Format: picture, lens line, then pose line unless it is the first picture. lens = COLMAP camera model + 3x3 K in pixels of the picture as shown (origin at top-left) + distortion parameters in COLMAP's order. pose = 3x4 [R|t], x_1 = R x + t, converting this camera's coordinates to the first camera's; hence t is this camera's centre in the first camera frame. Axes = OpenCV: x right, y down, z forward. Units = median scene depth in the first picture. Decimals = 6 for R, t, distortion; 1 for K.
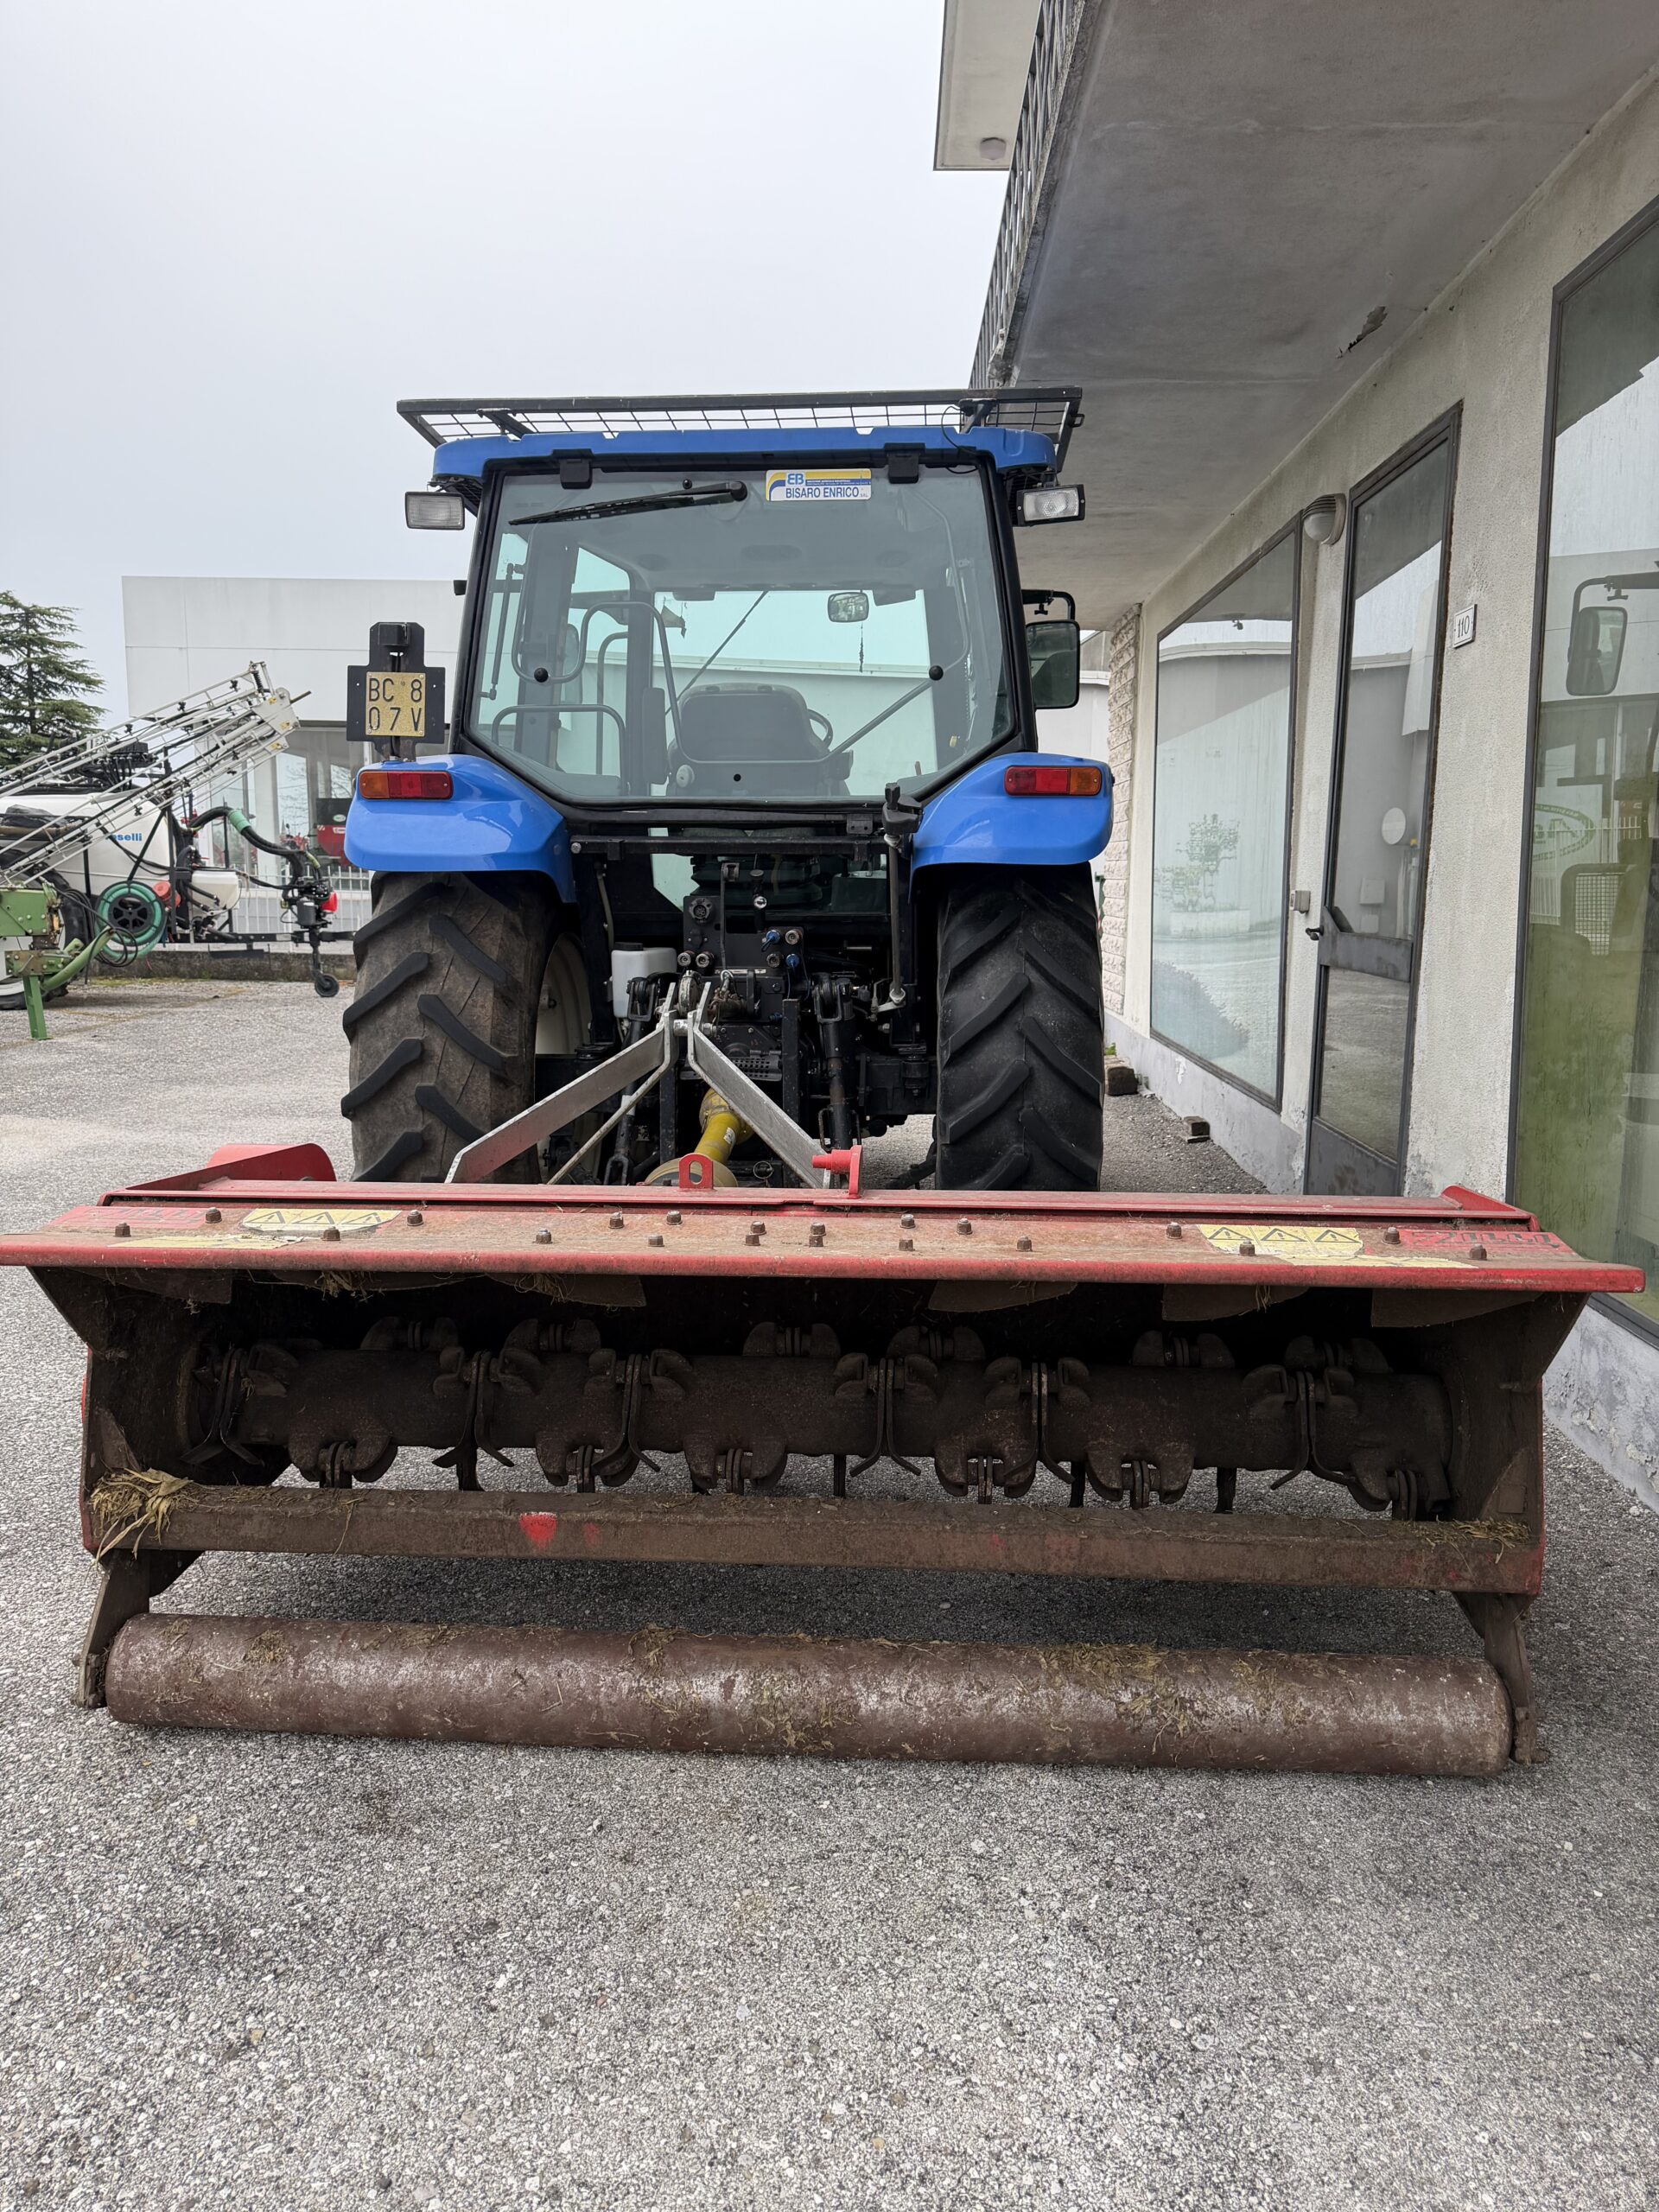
lens RADIAL K [[1580.7, 0, 829.5], [0, 1580.7, 1106.0], [0, 0, 1]] dist [-0.012210, -0.005806]
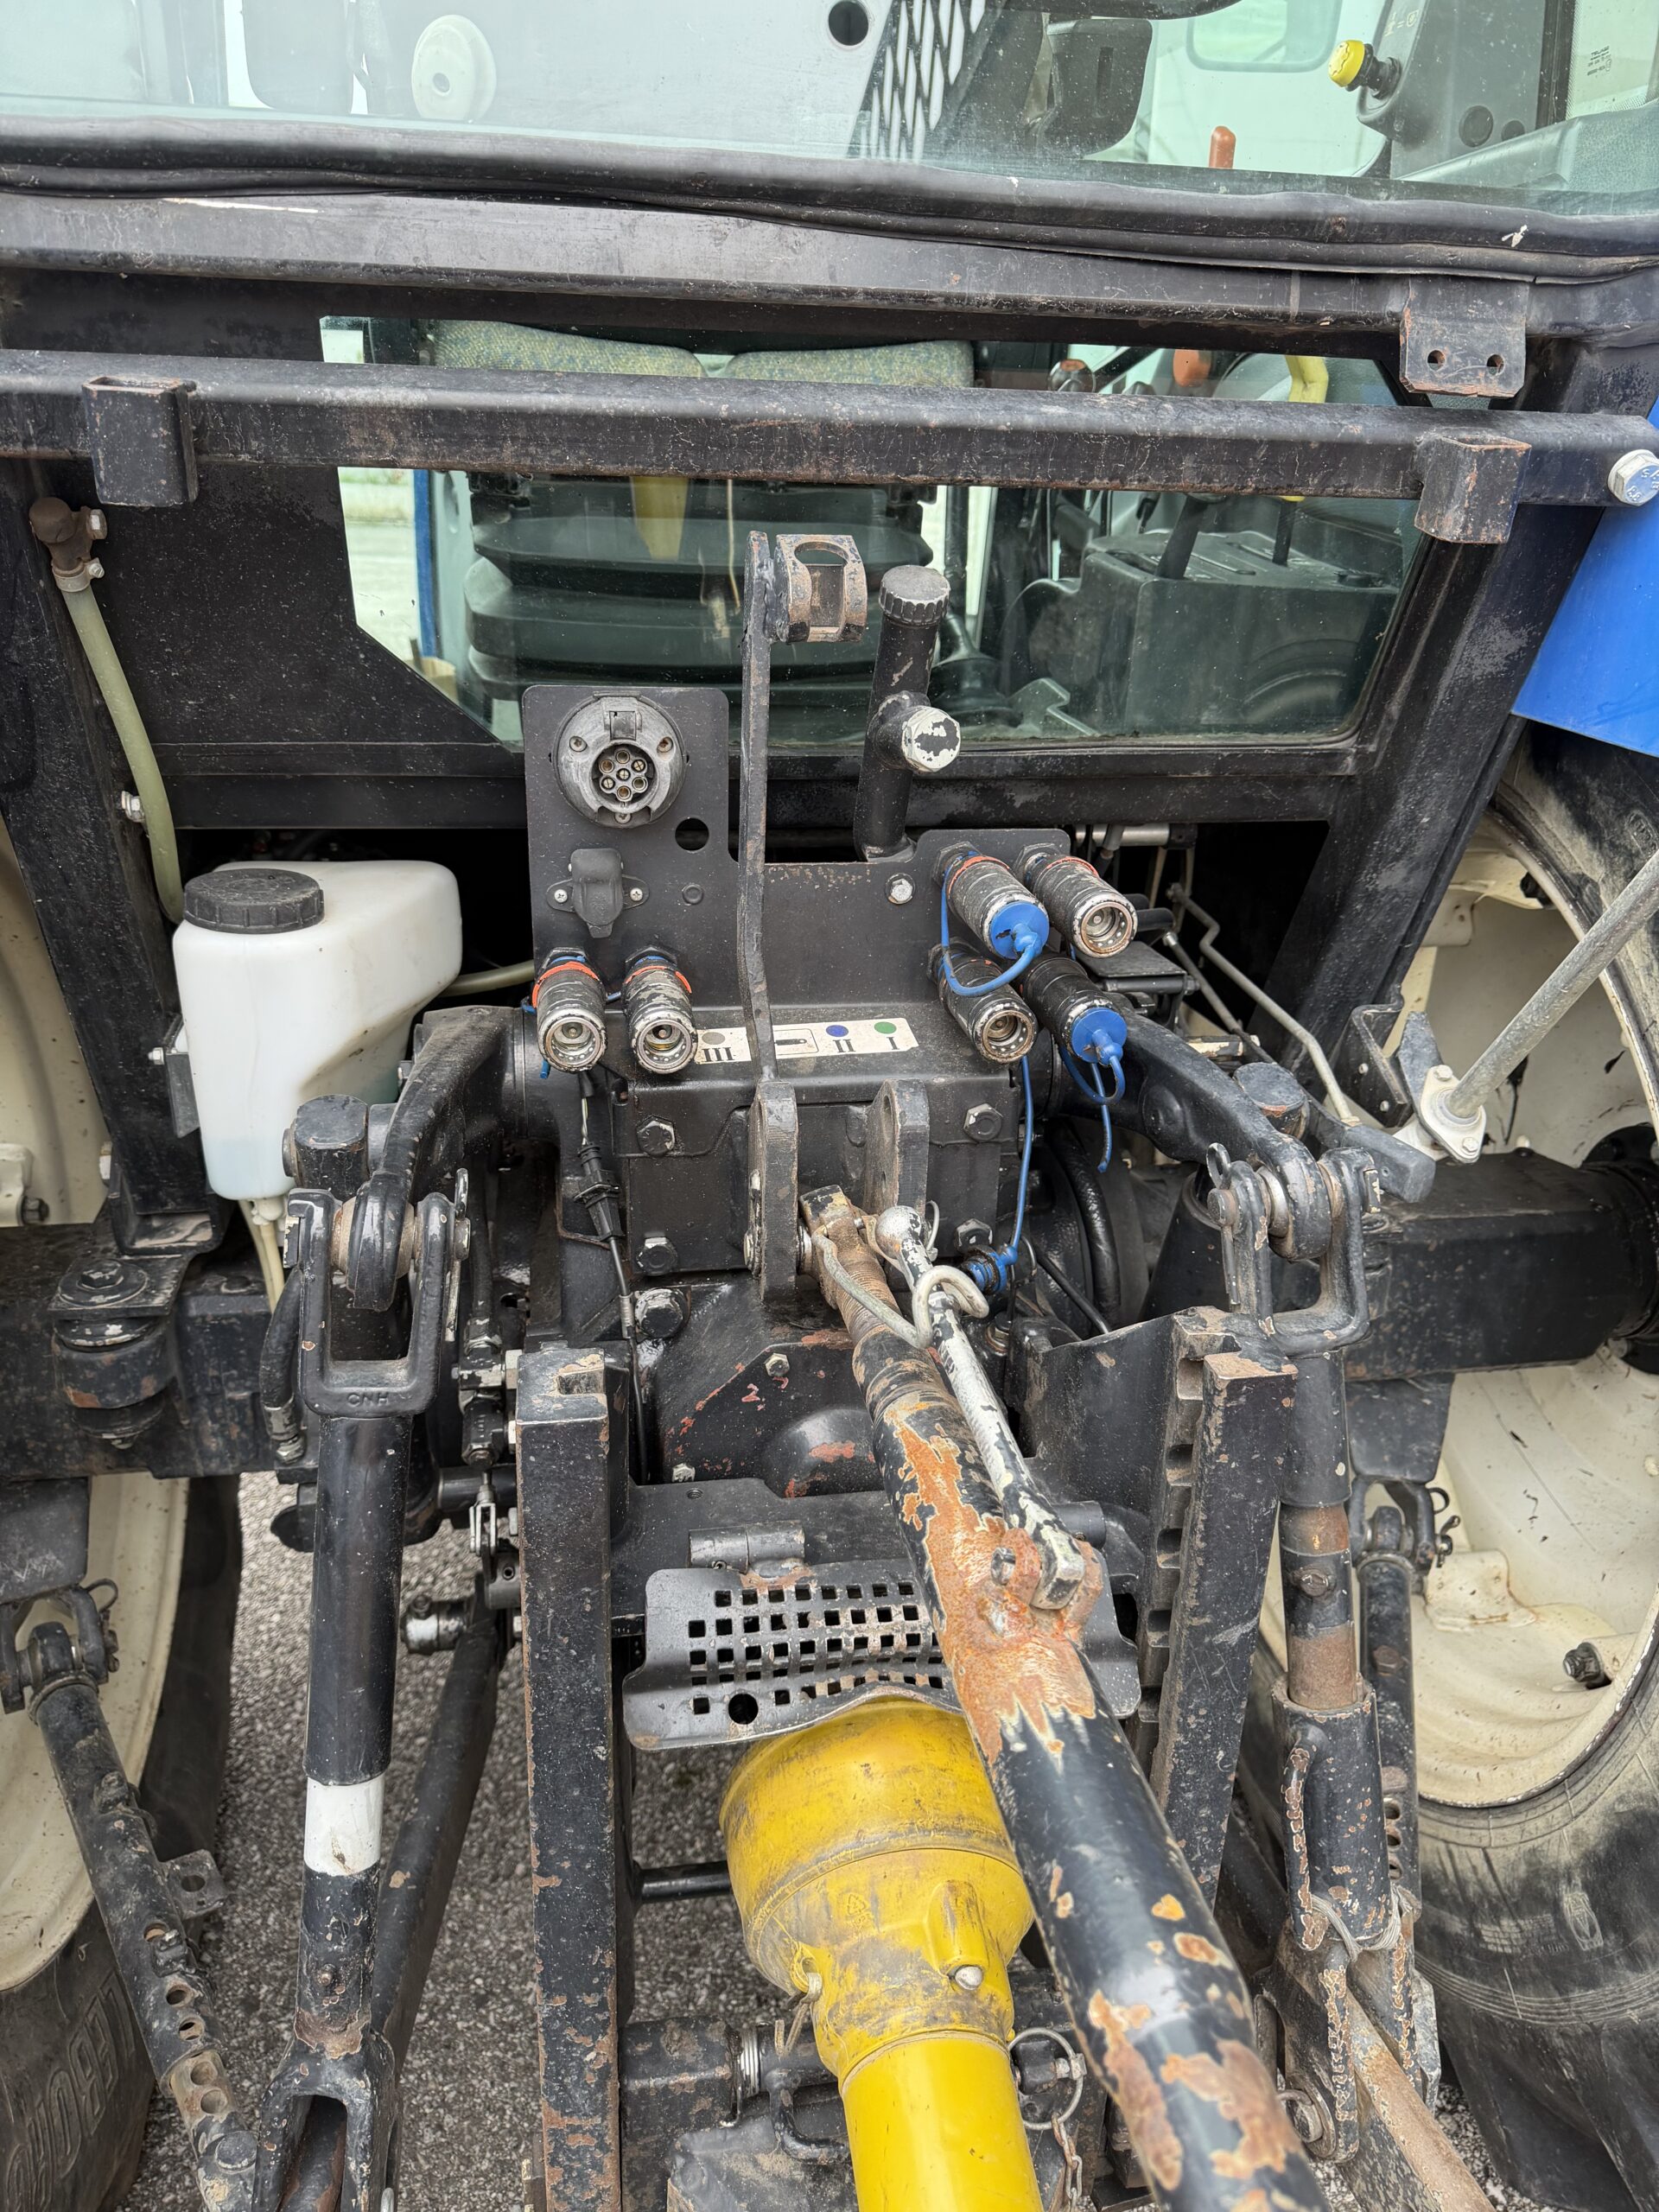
lens RADIAL K [[1580.7, 0, 829.5], [0, 1580.7, 1106.0], [0, 0, 1]] dist [-0.012210, -0.005806]
pose [[0.968344, -0.065511, 0.240869, -0.104627], [0.009616, 0.974020, 0.226257, -0.123507], [-0.249433, -0.216779, 0.943817, 0.769128]]
